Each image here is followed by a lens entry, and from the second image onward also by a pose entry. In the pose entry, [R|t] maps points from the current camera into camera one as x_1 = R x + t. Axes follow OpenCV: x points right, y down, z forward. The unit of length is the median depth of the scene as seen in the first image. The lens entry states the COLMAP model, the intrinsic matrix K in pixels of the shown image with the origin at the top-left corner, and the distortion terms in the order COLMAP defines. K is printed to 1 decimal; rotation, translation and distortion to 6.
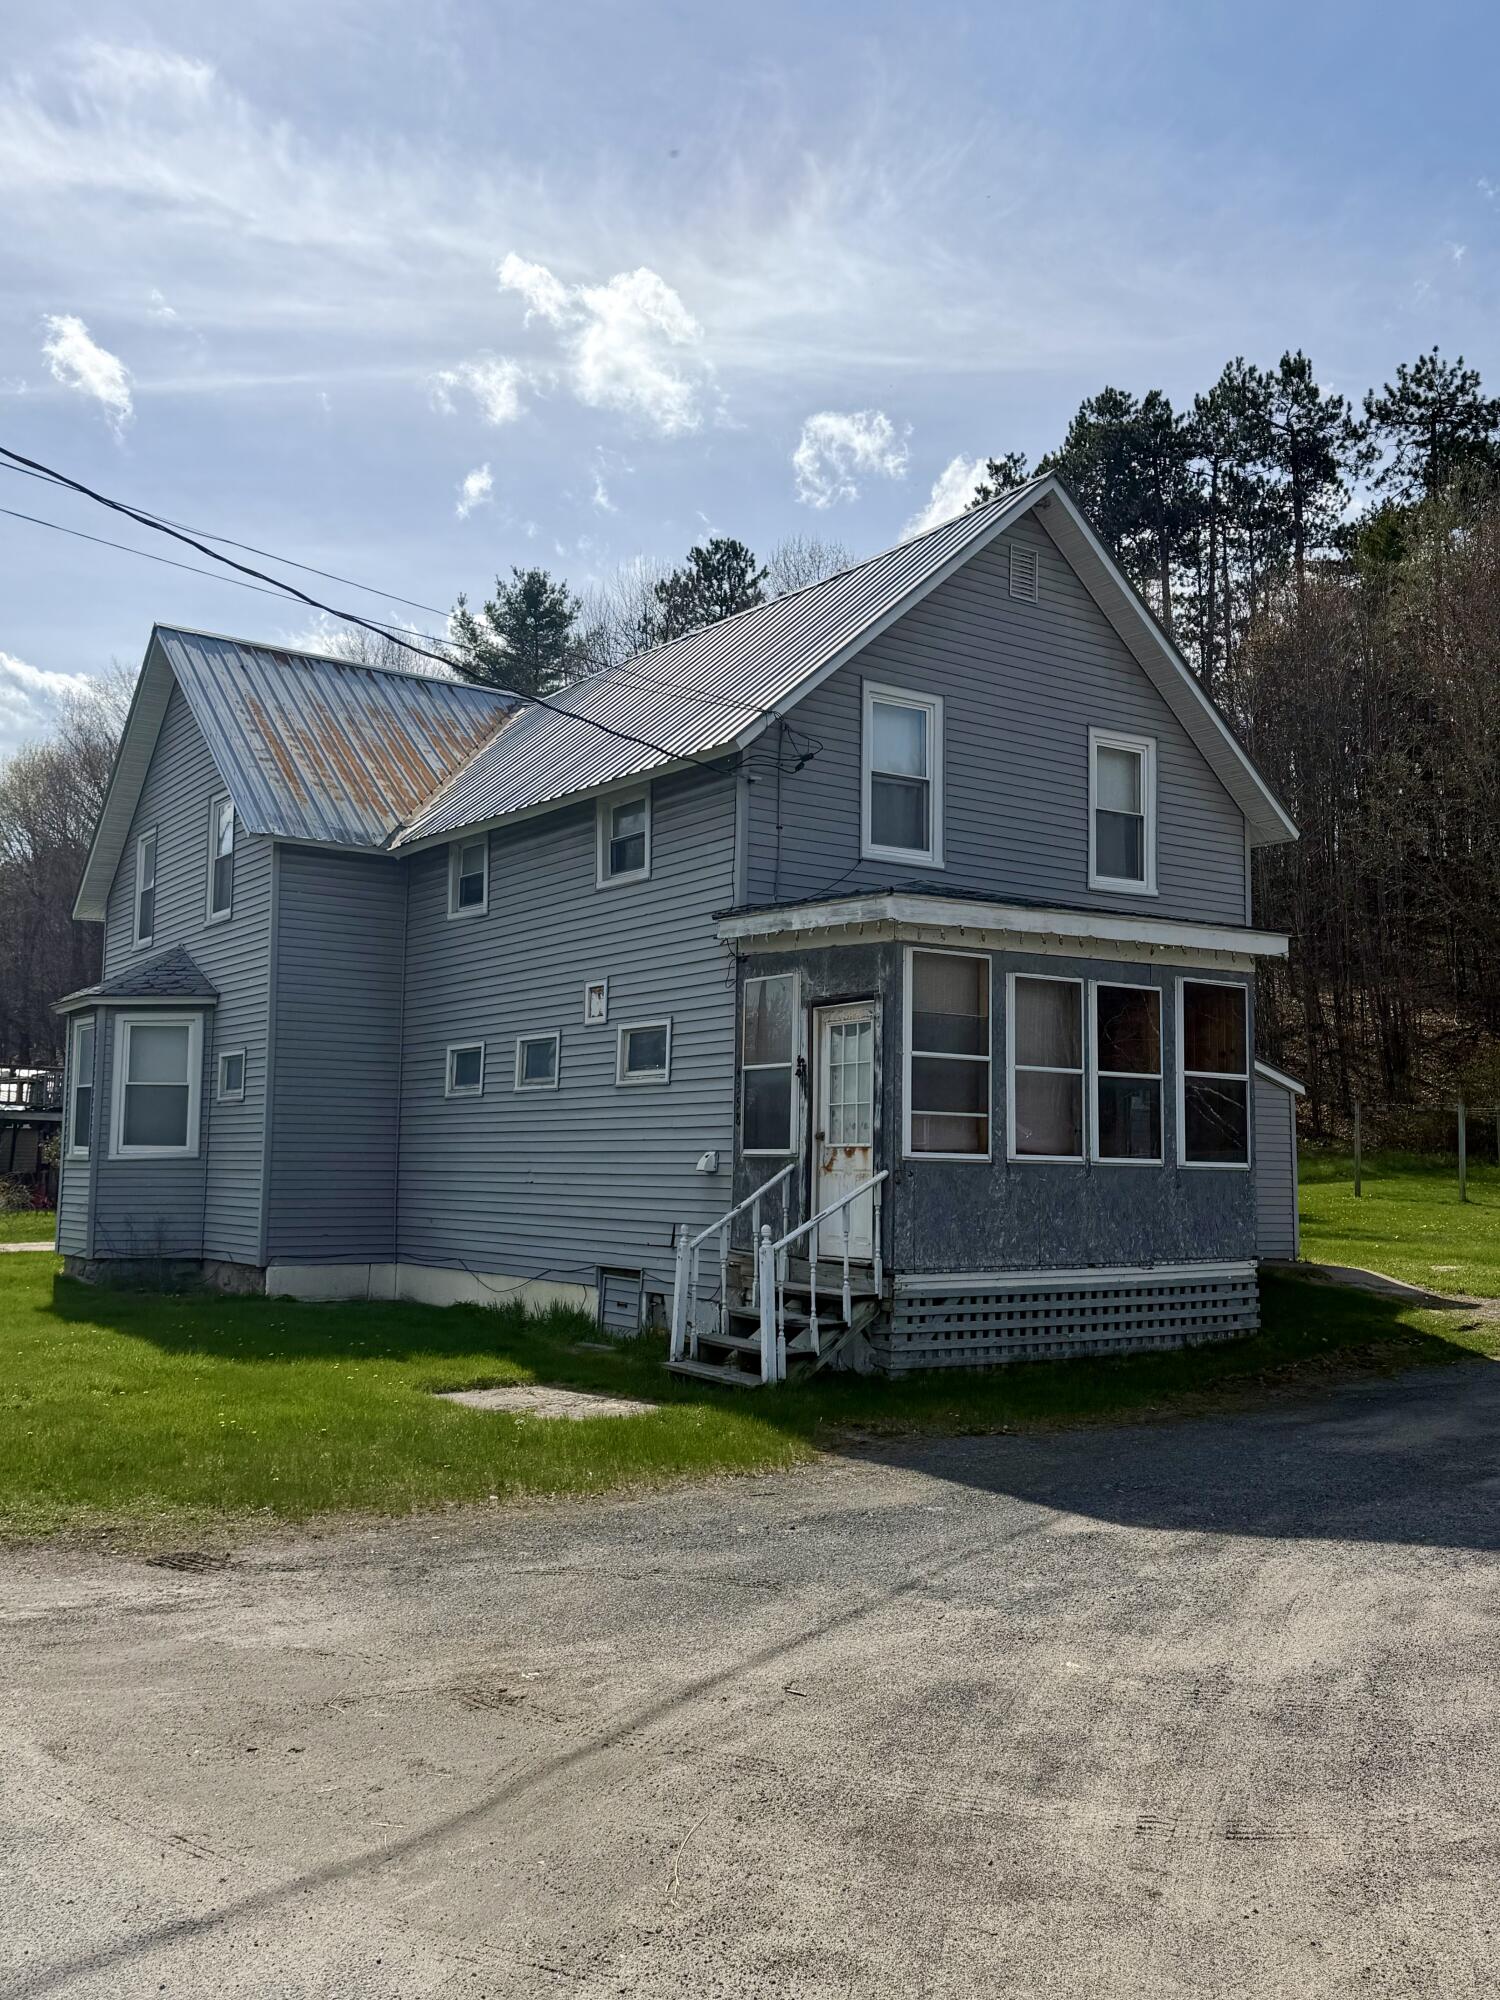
lens RADIAL K [[1737.2, 0, 750.0], [0, 1737.2, 1000.0], [0, 0, 1]] dist [0.050844, -0.004822]
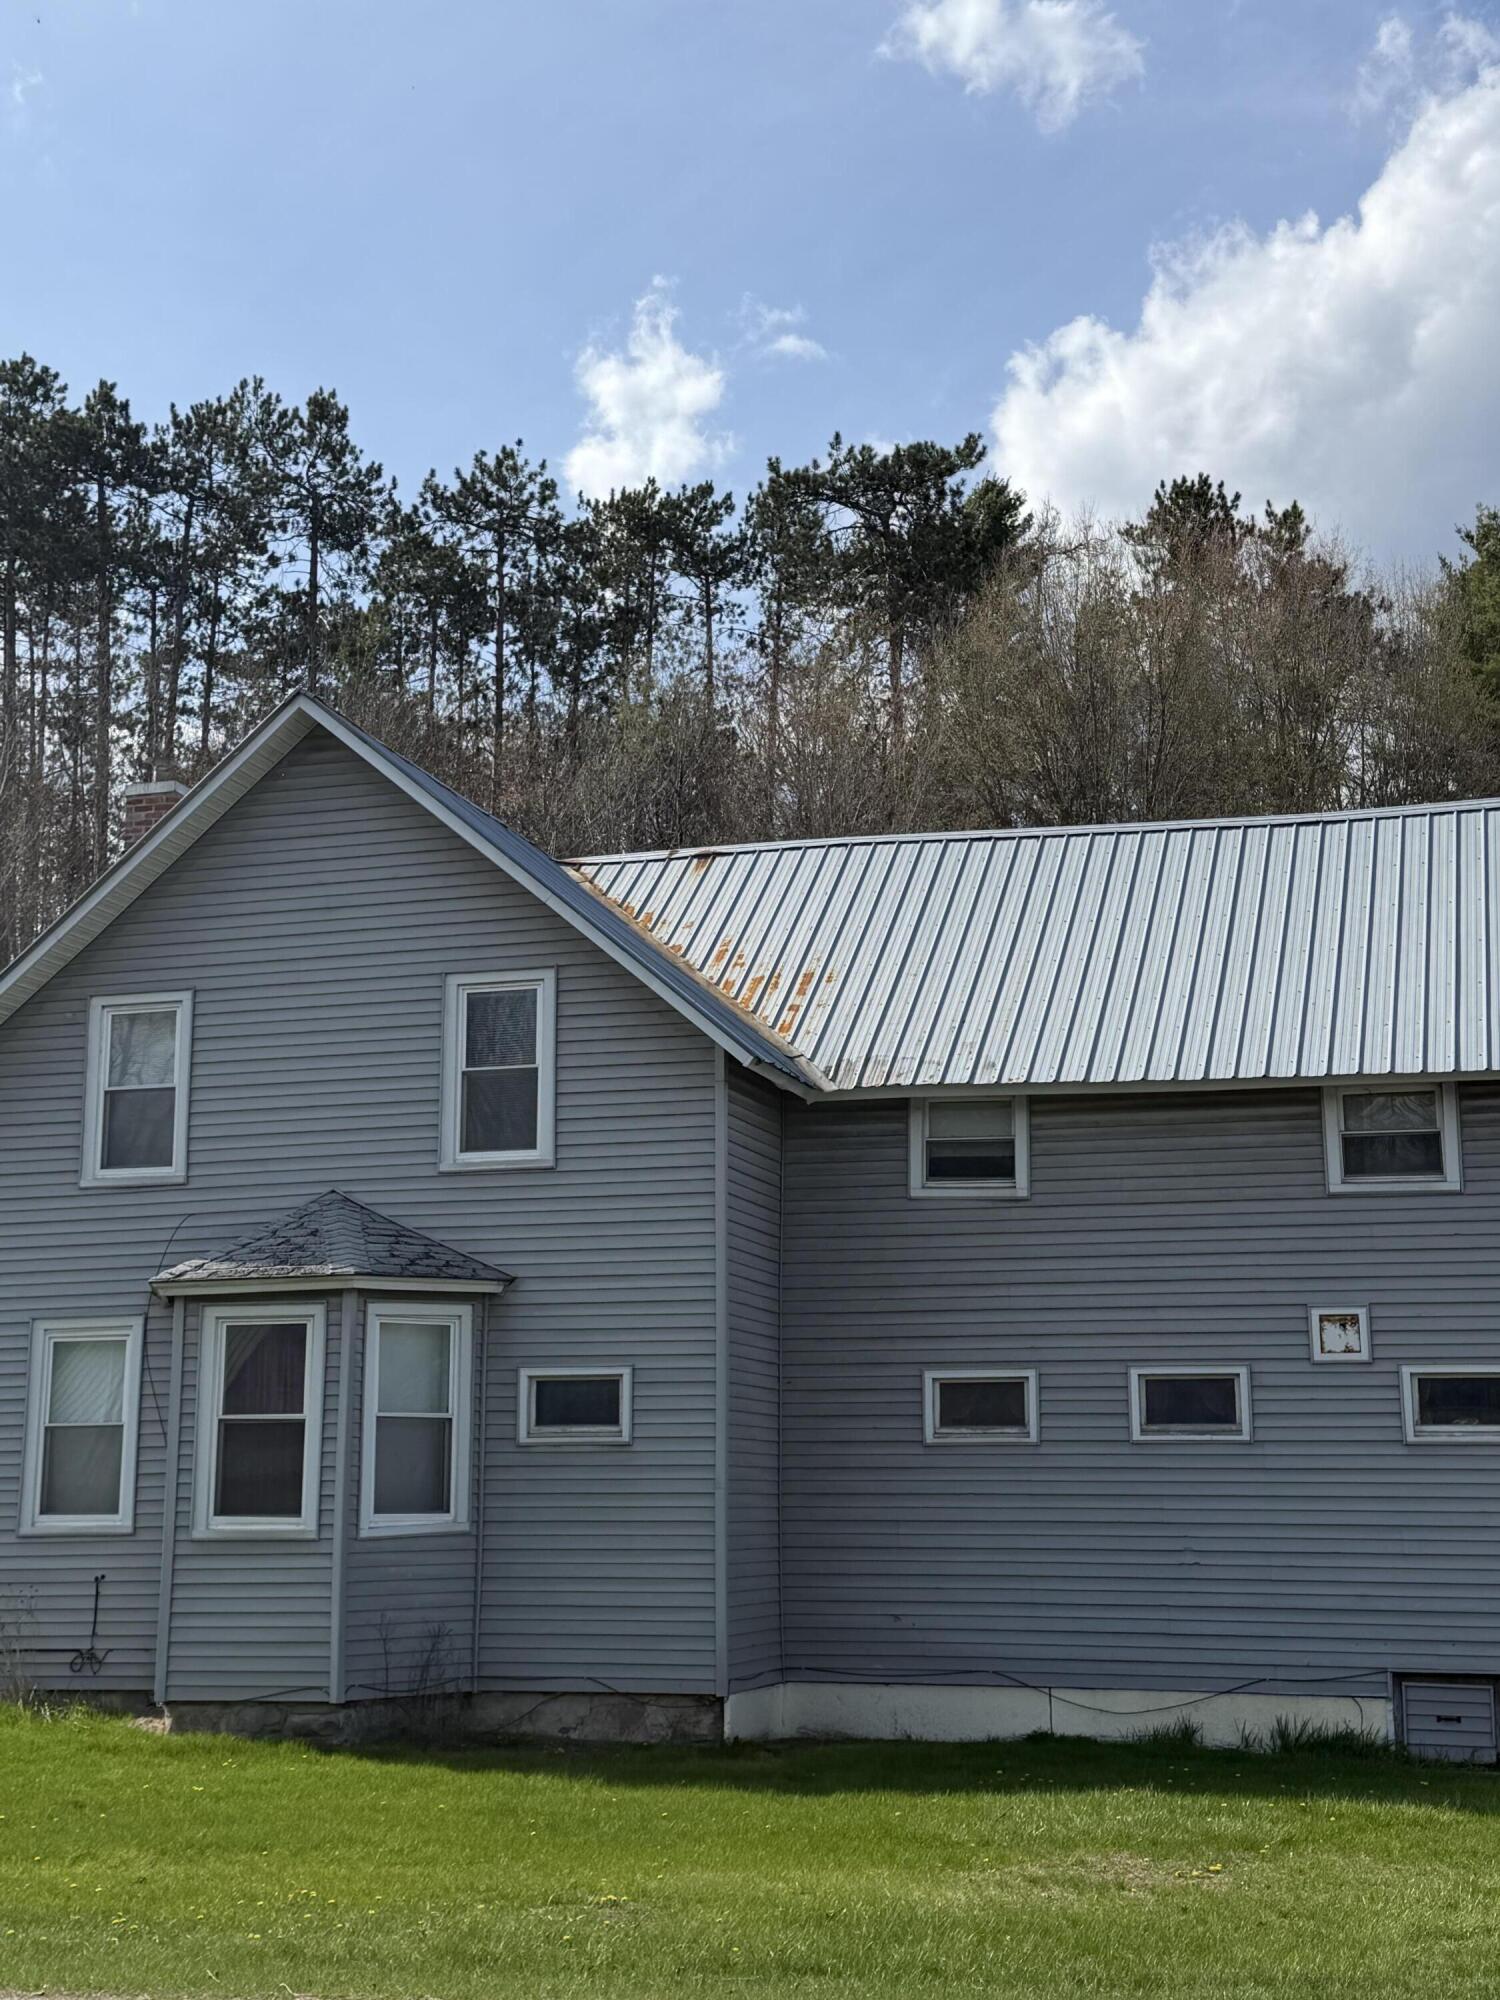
lens RADIAL K [[2597.3, 0, 750.0], [0, 2597.3, 1000.0], [0, 0, 1]] dist [0.078725, 0.001242]
pose [[0.787588, 0.109839, 0.606333, -0.842547], [-0.052465, 0.992365, -0.111621, -0.002516], [-0.613964, 0.056100, 0.787338, 0.167822]]
